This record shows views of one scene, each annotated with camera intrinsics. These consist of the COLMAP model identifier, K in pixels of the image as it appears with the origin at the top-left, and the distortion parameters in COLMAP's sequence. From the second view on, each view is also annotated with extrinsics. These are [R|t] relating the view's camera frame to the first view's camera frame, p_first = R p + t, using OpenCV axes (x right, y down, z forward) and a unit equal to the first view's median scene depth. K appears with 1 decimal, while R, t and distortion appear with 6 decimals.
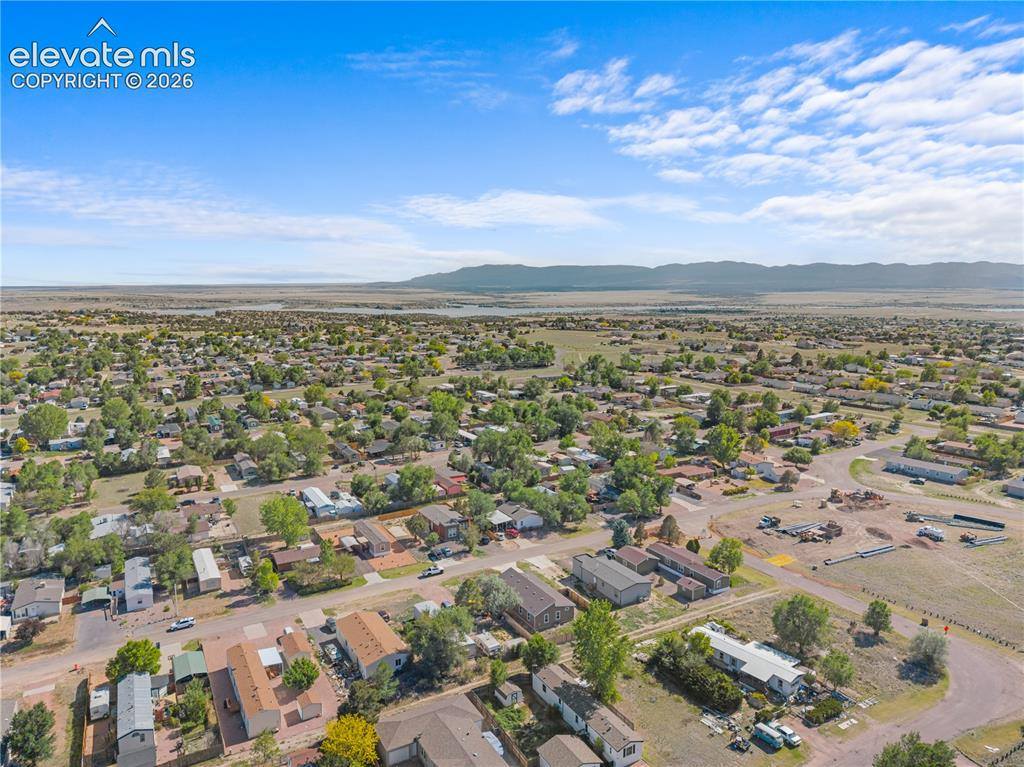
lens RADIAL K [[690.1, 0, 509.3], [0, 690.1, 388.8], [0, 0, 1]] dist [0.017853, -0.003893]
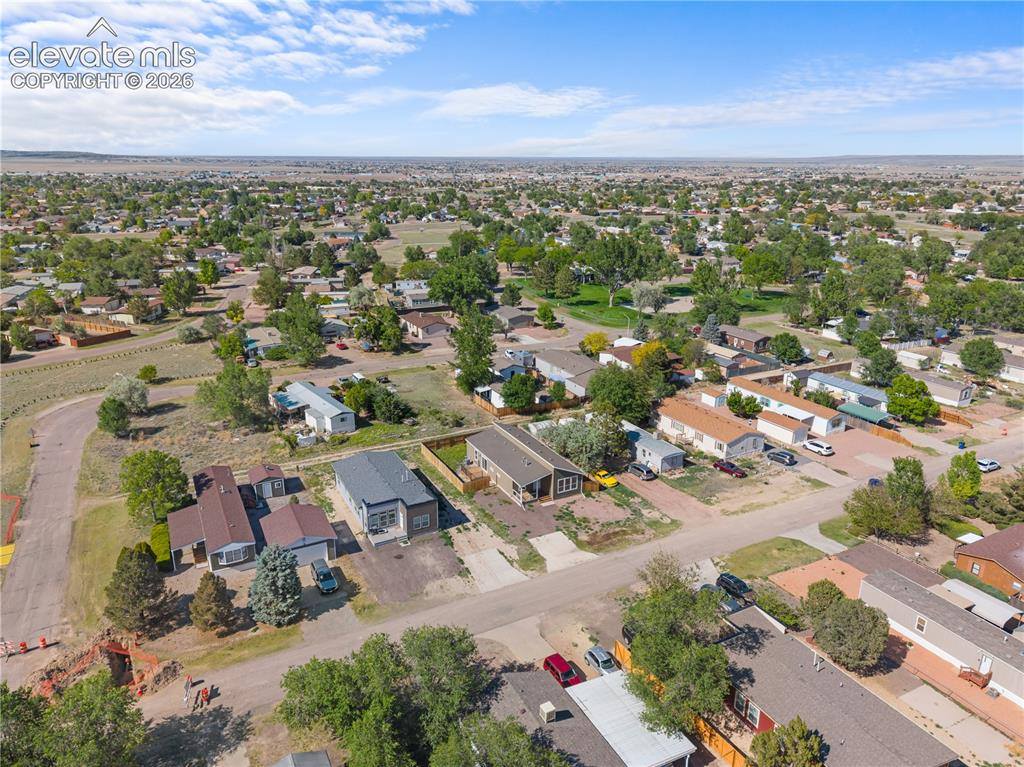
lens RADIAL K [[690.1, 0, 509.3], [0, 690.1, 388.8], [0, 0, 1]] dist [0.017853, -0.003893]
pose [[-0.999650, -0.006434, 0.025670, 0.023727], [0.005972, 0.890131, 0.455666, -0.066775], [-0.025781, 0.455660, -0.889780, 1.344511]]
